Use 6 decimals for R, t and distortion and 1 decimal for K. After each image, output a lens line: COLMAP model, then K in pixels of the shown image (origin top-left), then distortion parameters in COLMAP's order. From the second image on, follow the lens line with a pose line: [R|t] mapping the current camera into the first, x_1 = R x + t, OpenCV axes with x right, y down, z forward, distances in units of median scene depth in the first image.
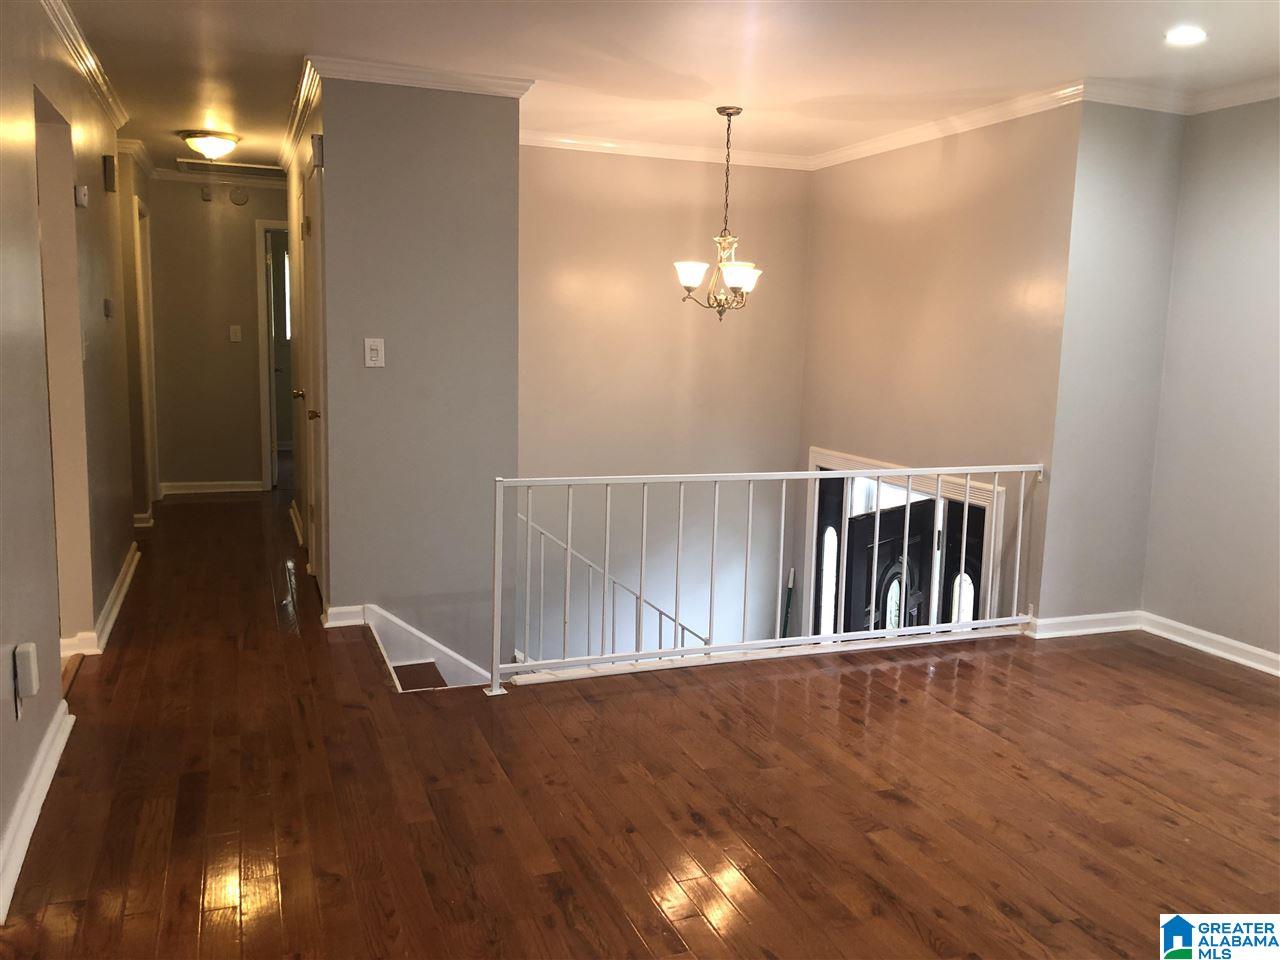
lens RADIAL K [[1074.8, 0, 644.2], [0, 1074.8, 475.6], [0, 0, 1]] dist [0.076913, -0.075578]
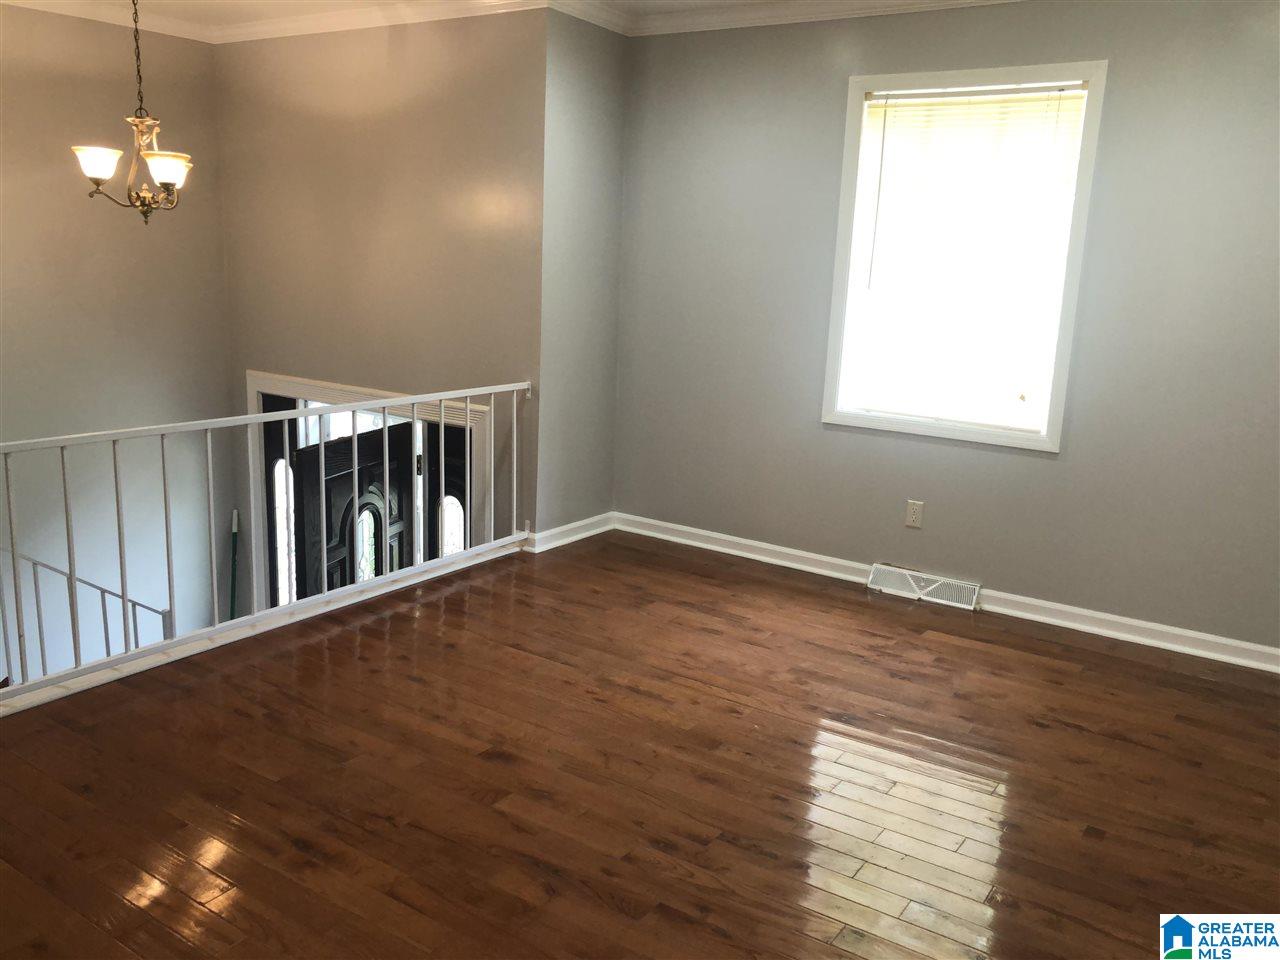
lens RADIAL K [[1074.8, 0, 653.4], [0, 1074.8, 474.9], [0, 0, 1]] dist [0.076913, -0.075578]
pose [[0.820697, -0.111042, 0.560469, -0.122034], [0.057958, 0.992053, 0.111680, -0.033386], [-0.568416, -0.059172, 0.820611, 0.126312]]
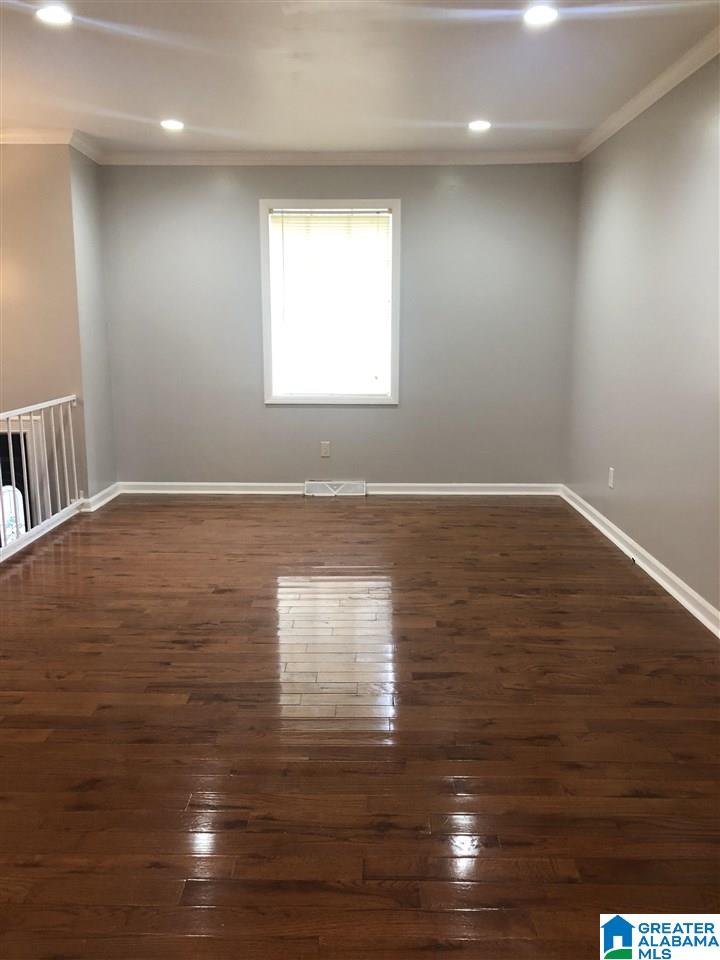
lens RADIAL K [[806.1, 0, 351.6], [0, 806.1, 484.7], [0, 0, 1]] dist [0.076913, -0.075578]
pose [[0.375711, -0.204257, 0.903947, -0.584870], [0.133949, 0.977135, 0.165121, -0.027059], [-0.917006, 0.059045, 0.394480, 0.255953]]
